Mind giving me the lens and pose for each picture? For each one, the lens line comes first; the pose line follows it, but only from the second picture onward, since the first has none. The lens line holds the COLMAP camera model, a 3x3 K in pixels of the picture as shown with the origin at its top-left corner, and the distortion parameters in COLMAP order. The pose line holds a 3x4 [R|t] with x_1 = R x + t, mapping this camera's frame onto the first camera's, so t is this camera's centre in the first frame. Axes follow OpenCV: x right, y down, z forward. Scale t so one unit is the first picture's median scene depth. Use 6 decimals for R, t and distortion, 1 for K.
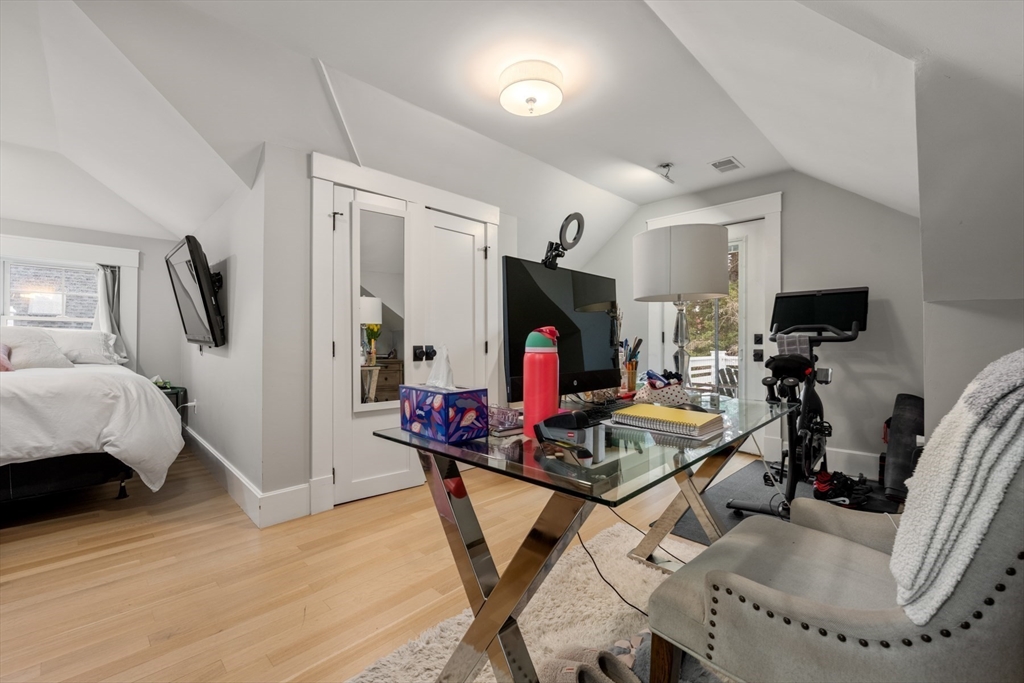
lens RADIAL K [[431.5, 0, 516.4], [0, 431.5, 339.2], [0, 0, 1]] dist [0.000451, -0.000364]
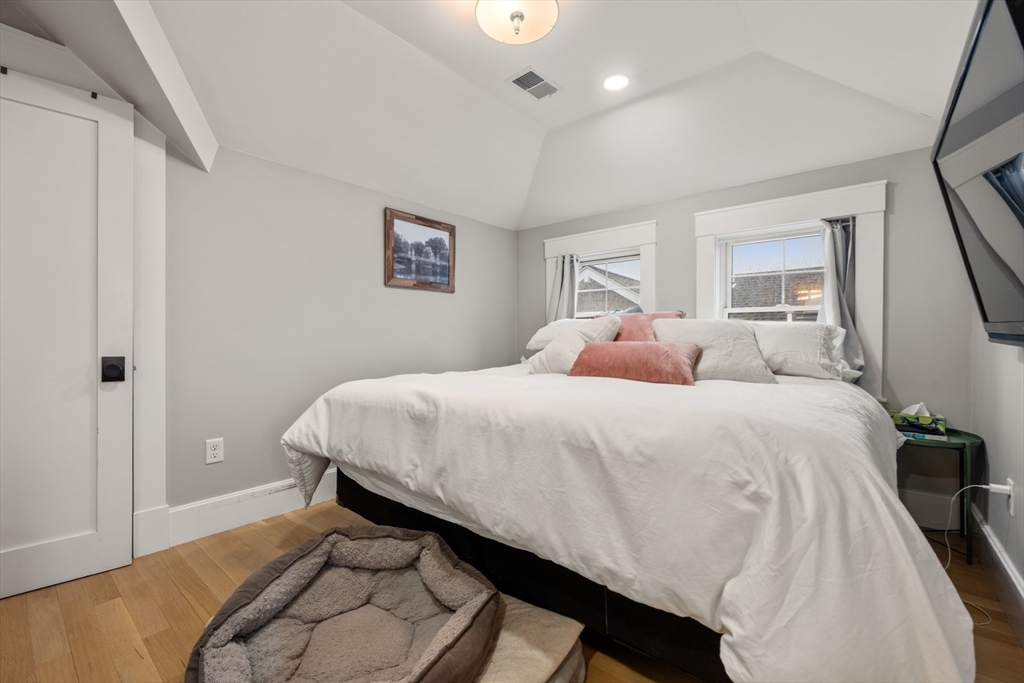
lens RADIAL K [[431.5, 0, 516.4], [0, 431.5, 339.2], [0, 0, 1]] dist [0.000451, -0.000364]
pose [[0.099365, 0.001269, -0.995050, -0.396680], [0.003055, 0.999994, 0.001580, 0.002061], [0.995046, -0.003197, 0.099361, 0.509648]]
